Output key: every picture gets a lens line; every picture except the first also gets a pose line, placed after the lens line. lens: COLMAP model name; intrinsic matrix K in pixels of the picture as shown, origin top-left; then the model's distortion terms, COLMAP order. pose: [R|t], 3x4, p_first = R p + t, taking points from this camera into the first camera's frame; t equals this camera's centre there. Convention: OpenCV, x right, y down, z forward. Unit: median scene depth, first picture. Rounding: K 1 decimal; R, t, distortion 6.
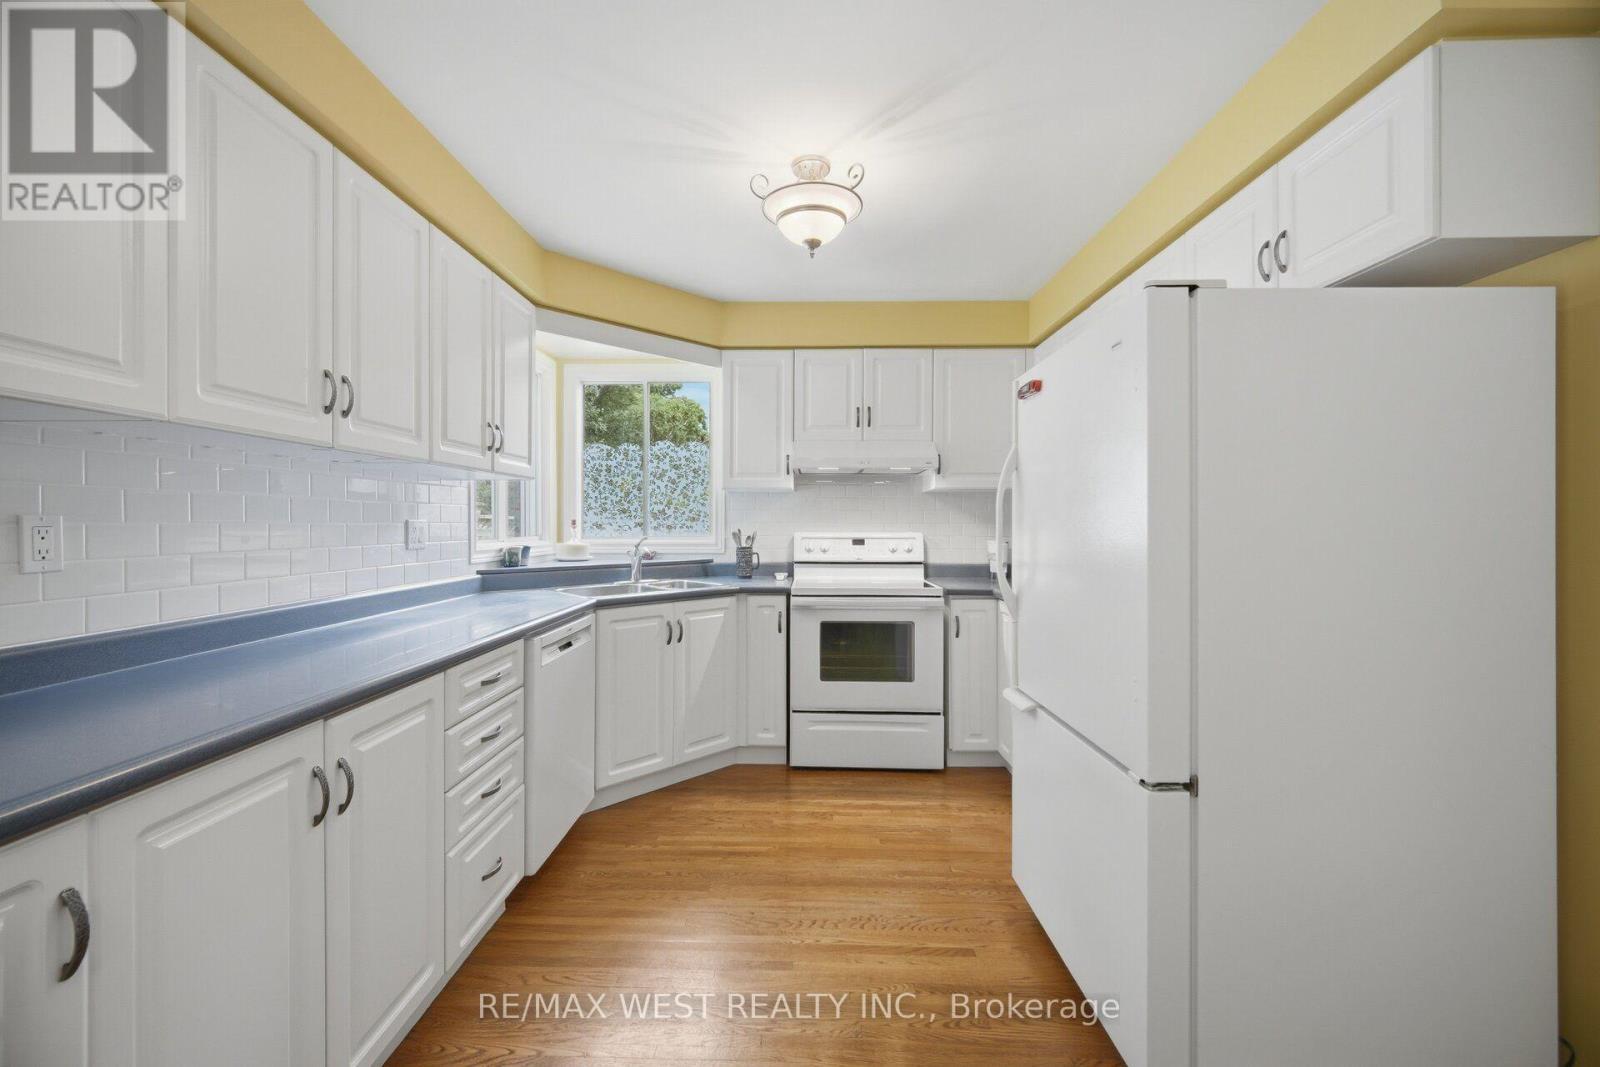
lens RADIAL K [[646.2, 0, 801.6], [0, 646.2, 528.2], [0, 0, 1]] dist [0.000310, -0.000362]
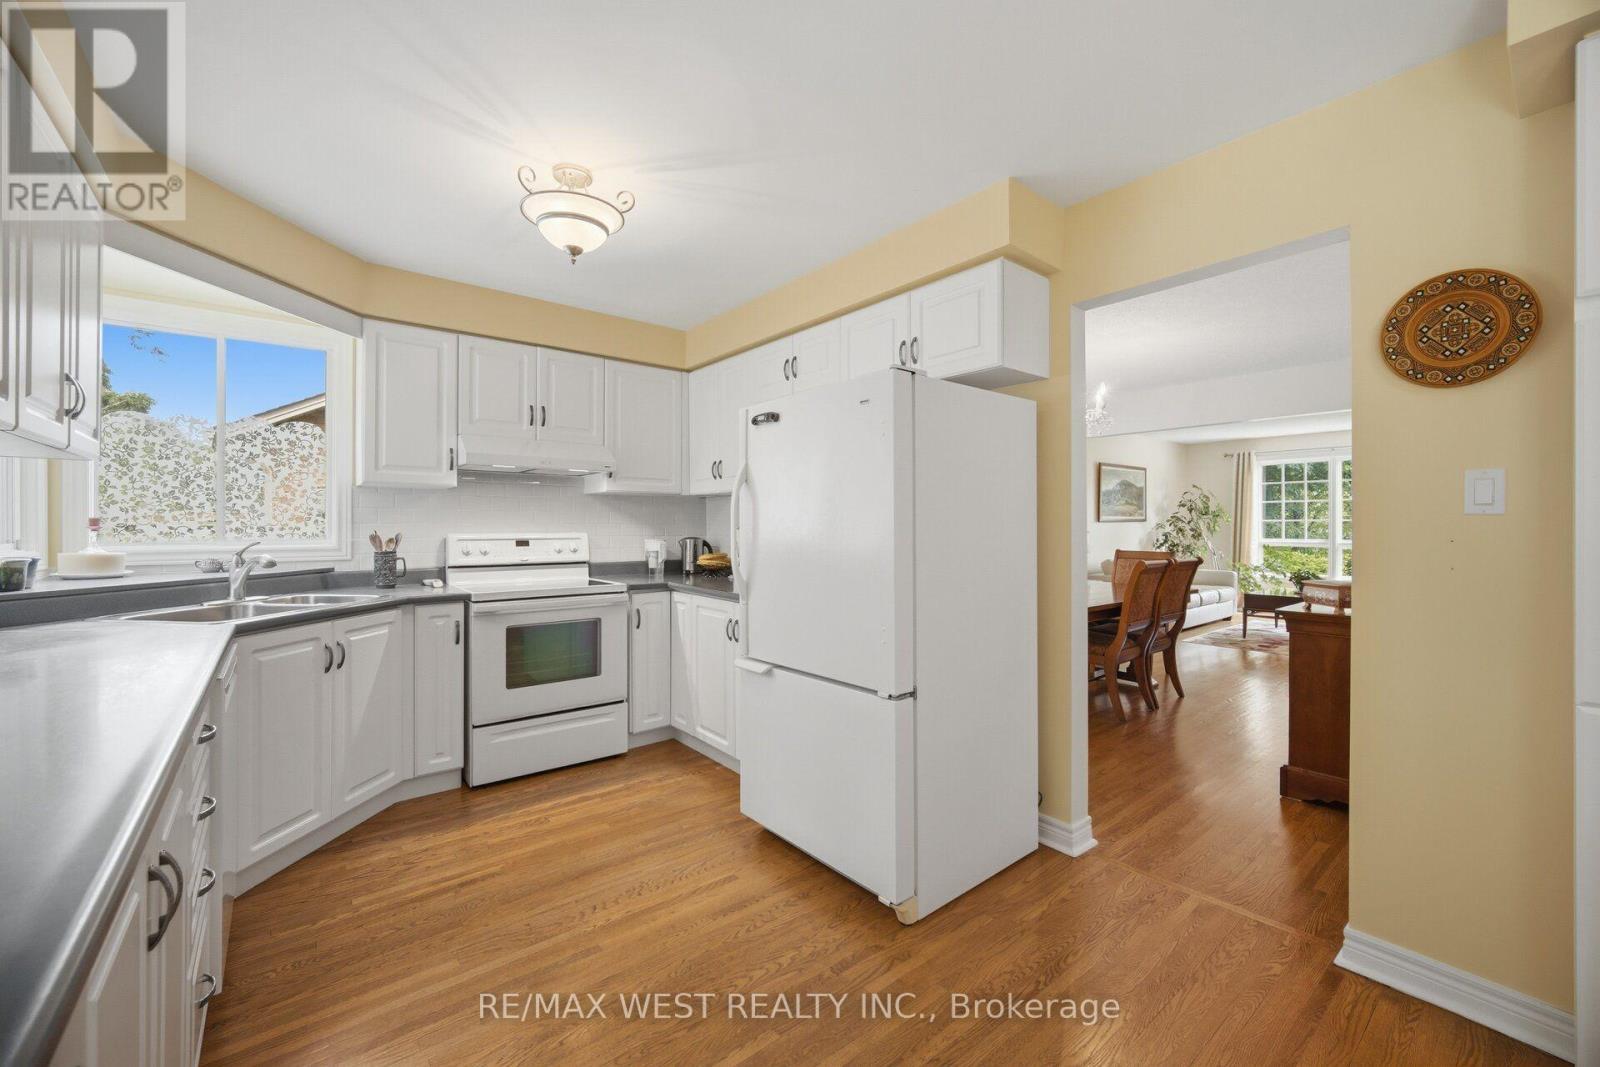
lens RADIAL K [[638.5, 0, 794.8], [0, 638.5, 527.4], [0, 0, 1]] dist [0.000686, -0.000045]
pose [[0.766618, -0.002827, 0.642098, -0.246972], [0.004058, 0.999992, -0.000443, -0.000268], [-0.642091, 0.002945, 0.766623, 0.002043]]
